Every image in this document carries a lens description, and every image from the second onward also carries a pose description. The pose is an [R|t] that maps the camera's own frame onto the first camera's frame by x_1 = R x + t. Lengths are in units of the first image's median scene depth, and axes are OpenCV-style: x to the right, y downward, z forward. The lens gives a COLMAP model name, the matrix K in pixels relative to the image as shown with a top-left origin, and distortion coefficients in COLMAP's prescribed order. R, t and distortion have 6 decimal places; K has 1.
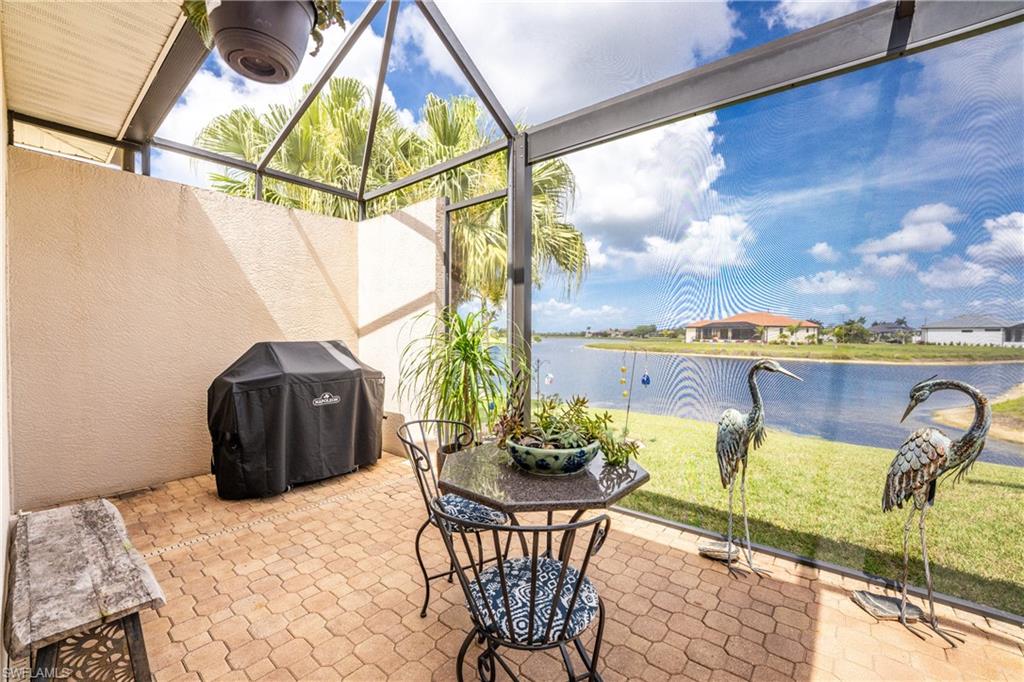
lens RADIAL K [[422.8, 0, 508.0], [0, 422.8, 342.6], [0, 0, 1]] dist [-0.021550, -0.000029]
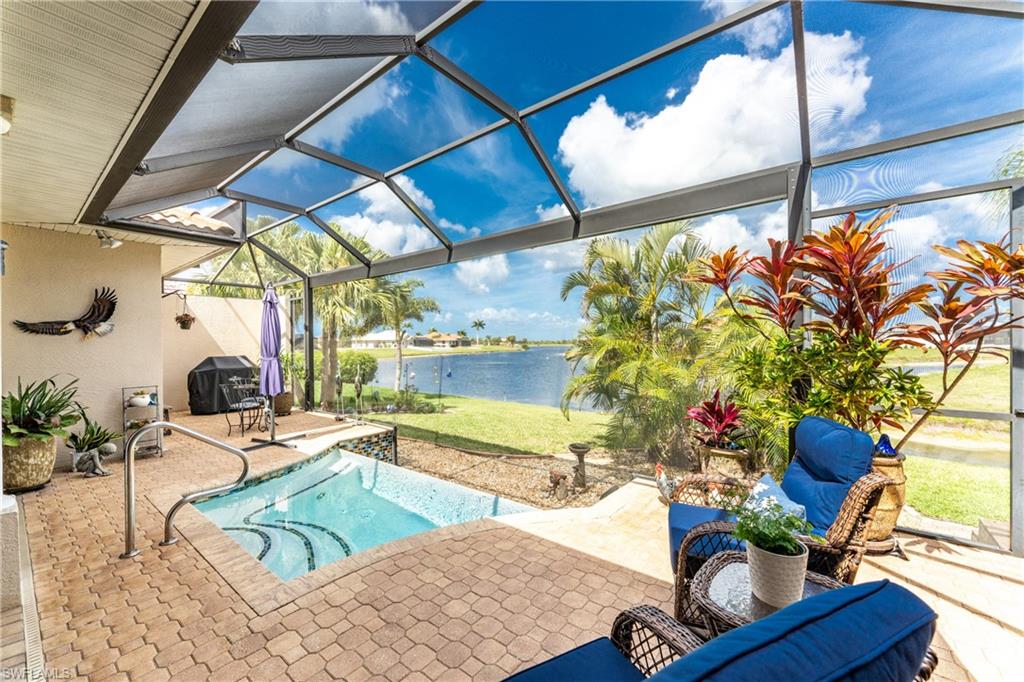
lens RADIAL K [[411.0, 0, 503.5], [0, 411.0, 347.0], [0, 0, 1]] dist [-0.001471, -0.000196]
pose [[0.999879, -0.014811, 0.004715, 0.871146], [0.014855, 0.999846, -0.009359, -0.009690], [-0.004576, 0.009428, 0.999945, -1.105205]]
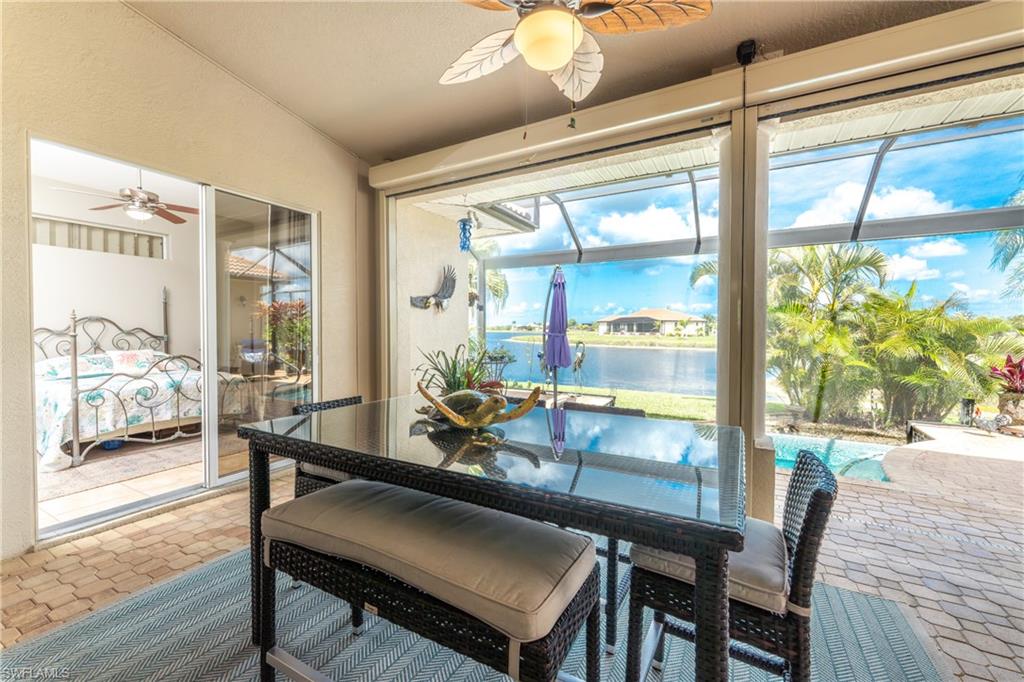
lens RADIAL K [[413.7, 0, 512.0], [0, 413.7, 341.0], [0, 0, 1]] dist [-0.007572, -0.000214]
pose [[0.983181, -0.010875, 0.182312, -0.187932], [0.008903, 0.999893, 0.011635, 0.006067], [-0.182419, -0.009816, 0.983172, -1.175248]]
